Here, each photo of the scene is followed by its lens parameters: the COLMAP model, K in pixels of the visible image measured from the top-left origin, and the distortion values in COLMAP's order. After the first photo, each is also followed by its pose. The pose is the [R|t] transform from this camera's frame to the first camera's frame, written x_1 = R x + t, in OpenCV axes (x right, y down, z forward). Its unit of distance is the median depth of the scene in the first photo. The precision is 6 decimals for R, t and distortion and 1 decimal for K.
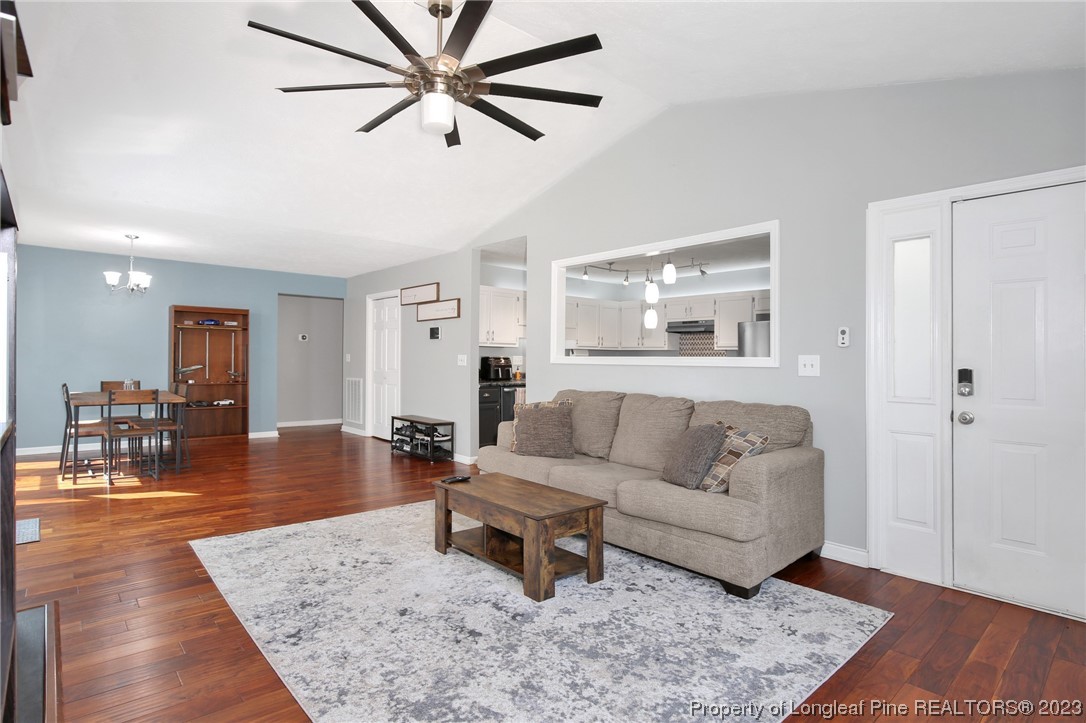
lens RADIAL K [[559.1, 0, 542.3], [0, 559.1, 352.6], [0, 0, 1]] dist [-0.031720, 0.000502]
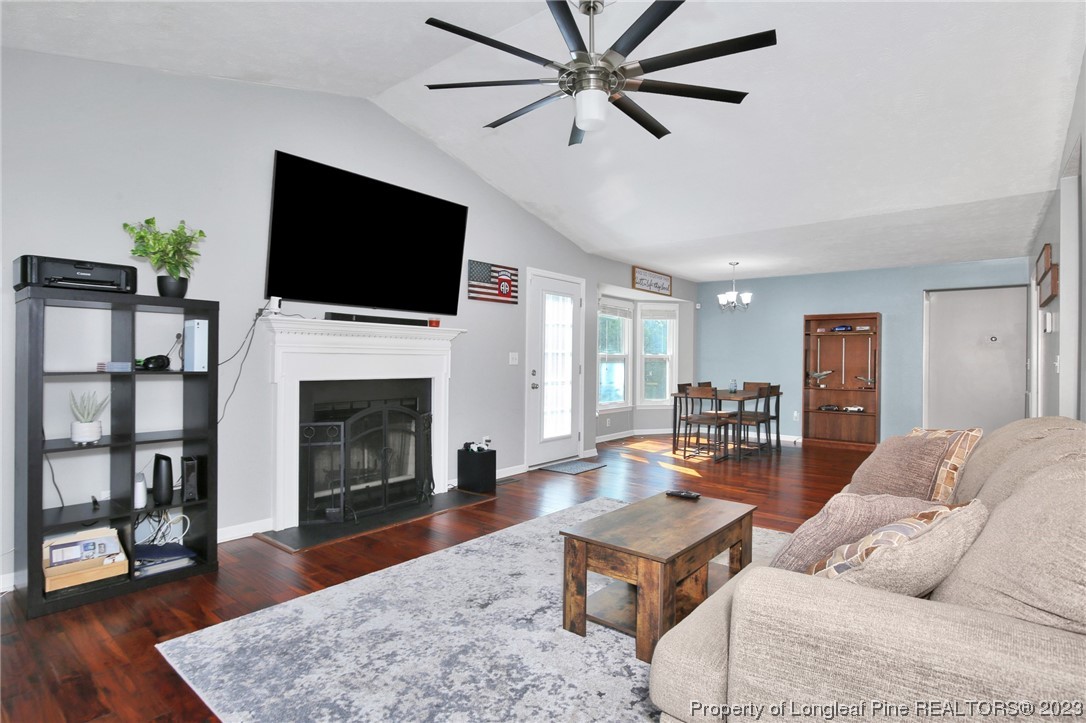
lens RADIAL K [[555.7, 0, 541.5], [0, 555.7, 356.0], [0, 0, 1]] dist [-0.022266, 0.001312]
pose [[0.158048, -0.015932, -0.987303, 0.695641], [0.003255, 0.999873, -0.015614, 0.022394], [0.987426, -0.000746, 0.158080, 0.663709]]
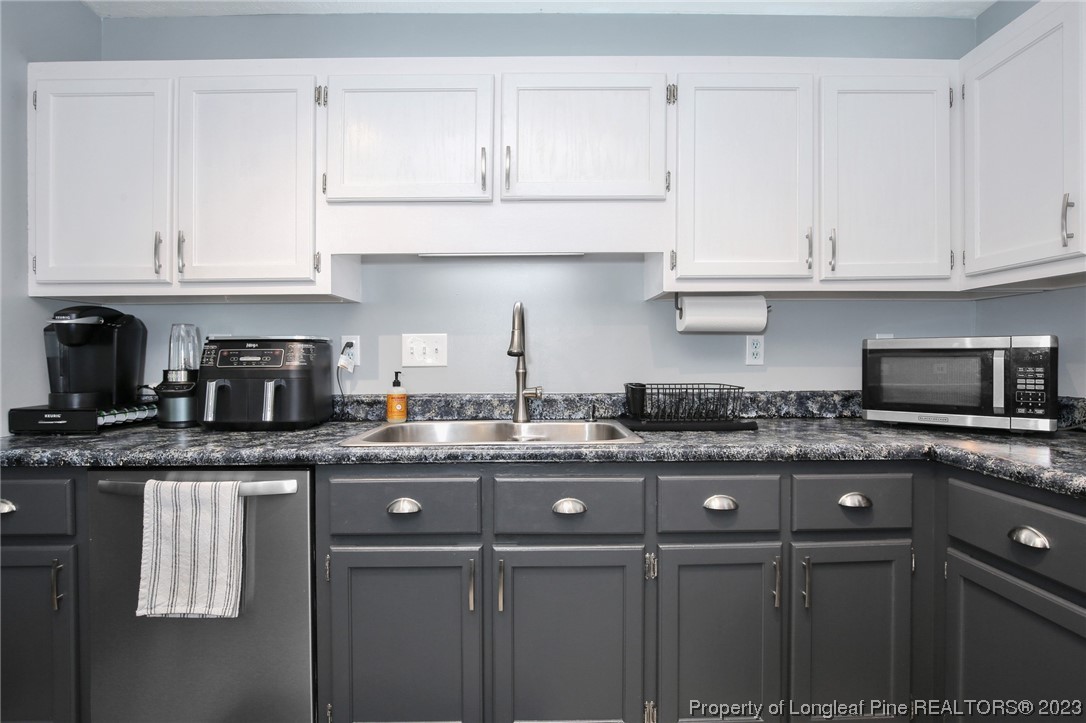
lens RADIAL K [[544.0, 0, 543.0], [0, 544.0, 361.5], [0, 0, 1]] dist [-0.022736, 0.001196]
pose [[0.751633, -0.010083, -0.659504, 0.400699], [0.024420, 0.999623, 0.012547, 0.041910], [0.659129, -0.025536, 0.751596, 1.956284]]
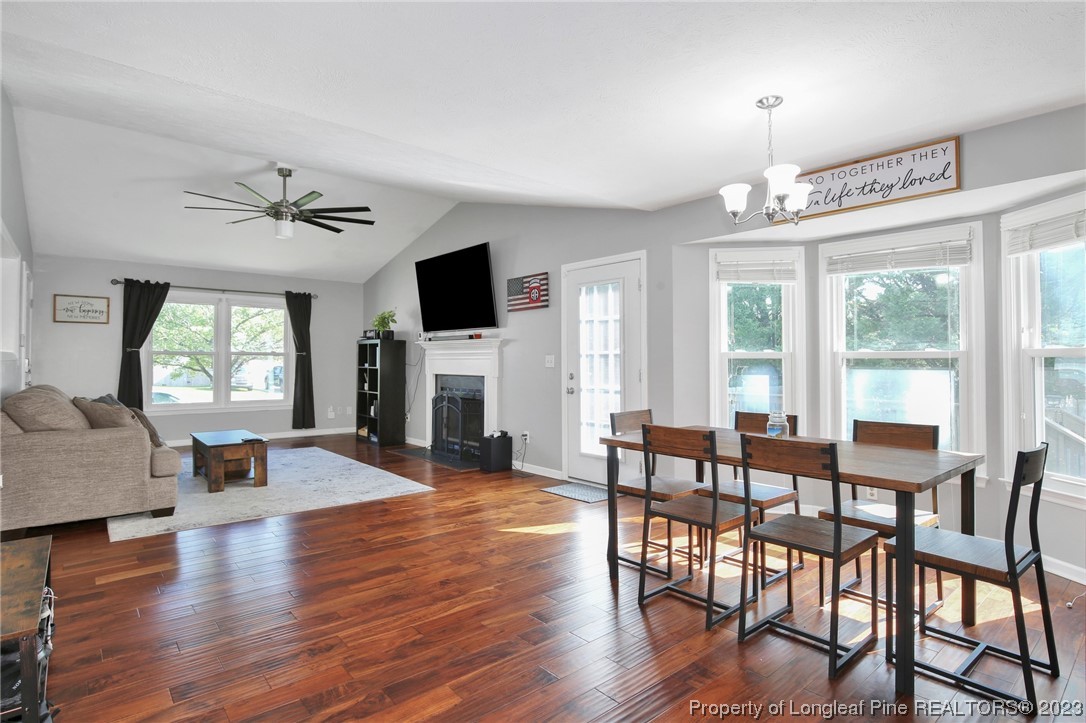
lens RADIAL K [[559.7, 0, 540.4], [0, 559.7, 354.7], [0, 0, 1]] dist [-0.021597, 0.001996]
pose [[-0.999607, -0.014927, 0.023742, -0.979565], [-0.015507, 0.999580, -0.024464, 0.026428], [-0.023367, -0.024822, -0.999419, 2.543608]]
